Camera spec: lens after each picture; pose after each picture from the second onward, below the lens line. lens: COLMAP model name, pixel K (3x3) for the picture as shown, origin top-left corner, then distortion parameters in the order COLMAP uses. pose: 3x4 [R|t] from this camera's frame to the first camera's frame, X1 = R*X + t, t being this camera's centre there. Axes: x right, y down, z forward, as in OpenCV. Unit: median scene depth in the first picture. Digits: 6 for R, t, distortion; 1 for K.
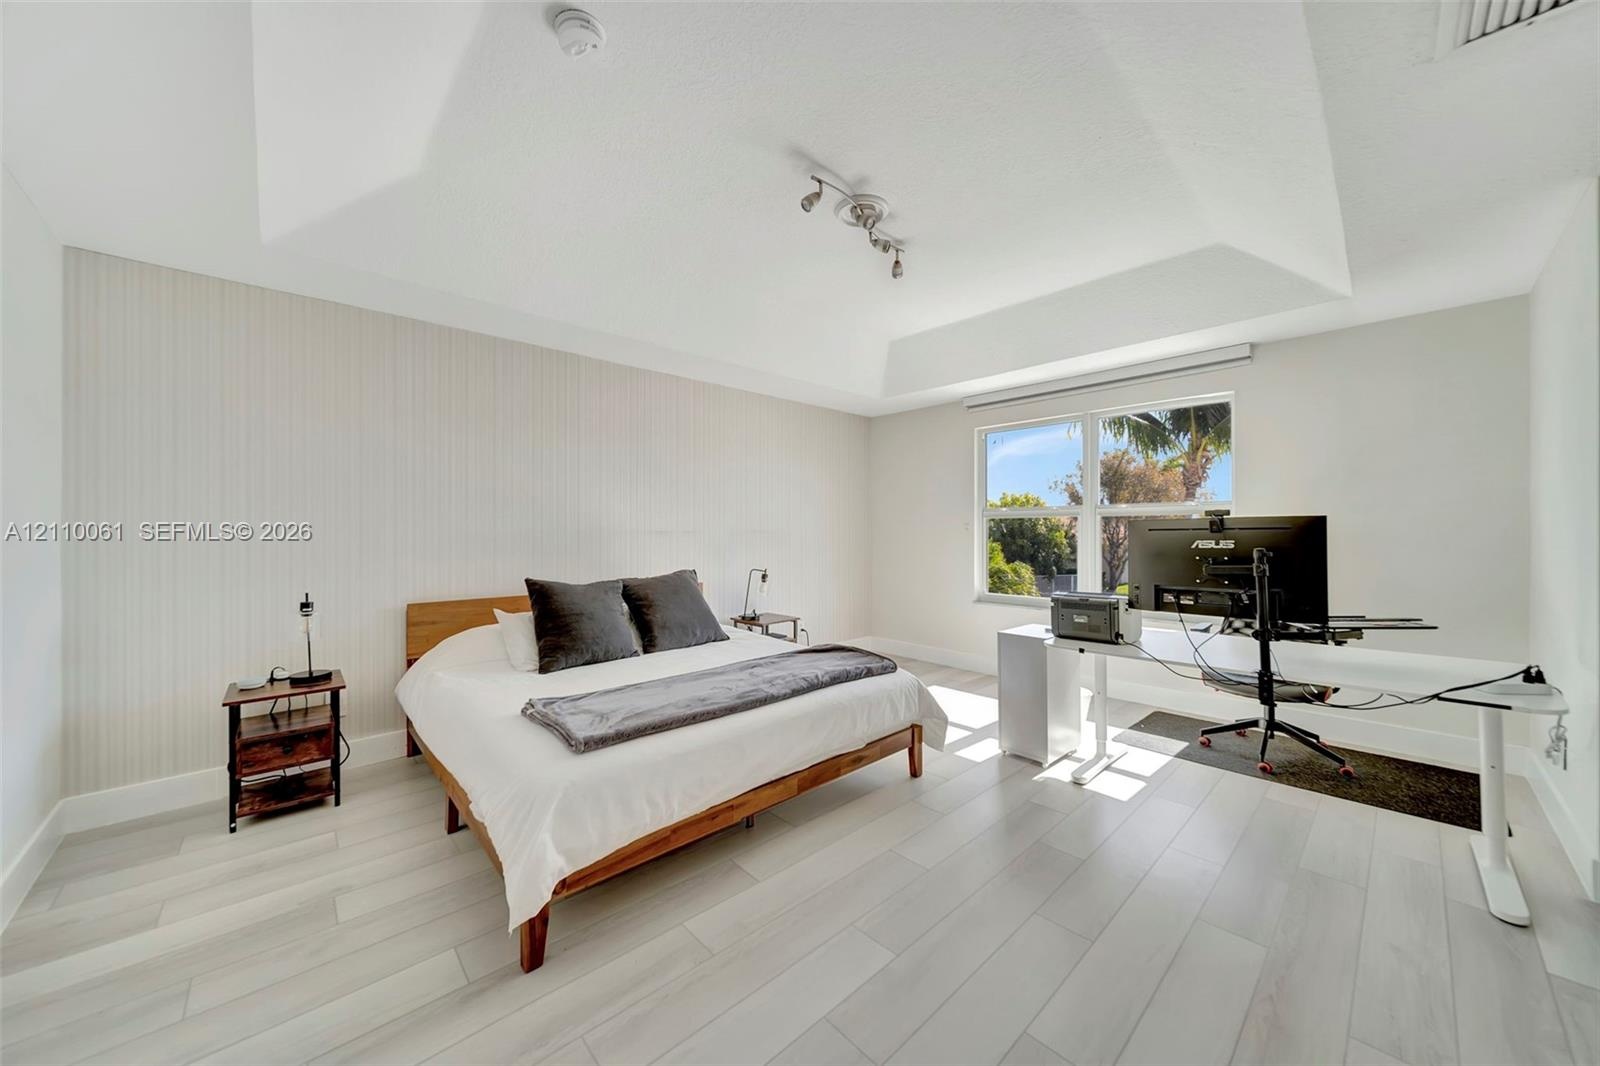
lens RADIAL K [[564.1, 0, 801.4], [0, 564.1, 530.7], [0, 0, 1]] dist [-0.000642, -0.000799]
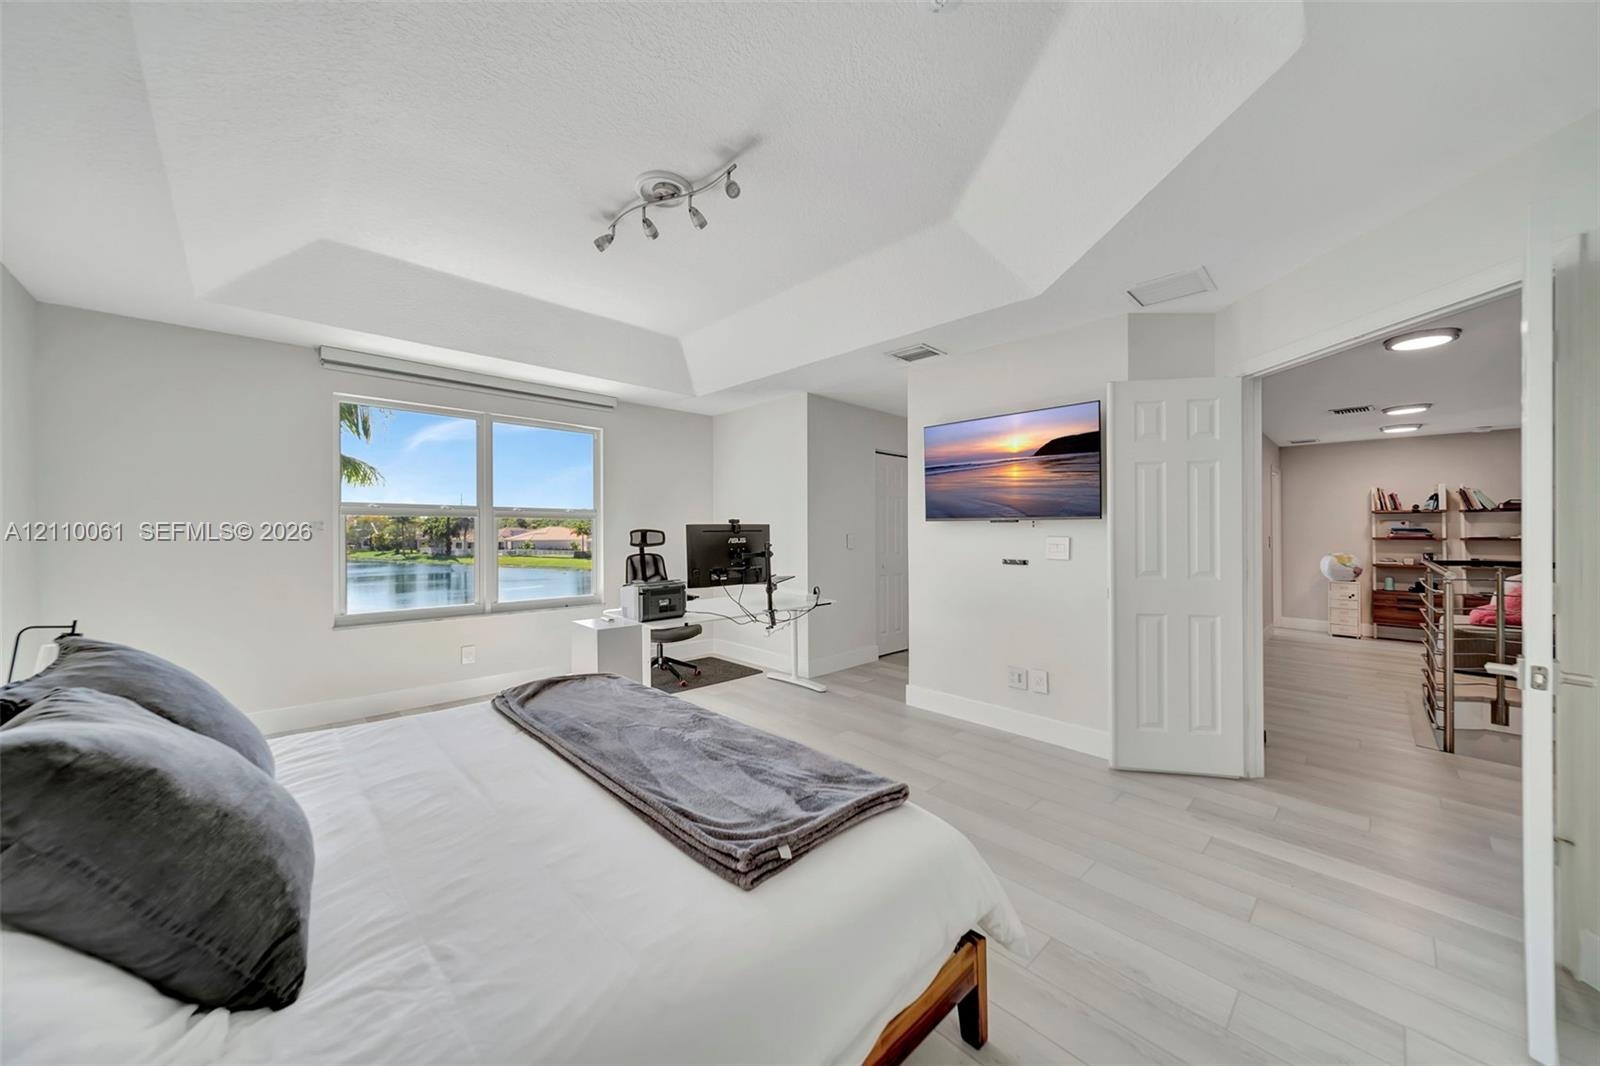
lens RADIAL K [[564.1, 0, 801.9], [0, 564.1, 530.0], [0, 0, 1]] dist [-0.000642, -0.000799]
pose [[-0.014568, 0.005210, 0.999880, -0.822637], [-0.002306, 0.999984, -0.005244, 0.001753], [-0.999891, -0.002382, -0.014556, 0.765576]]
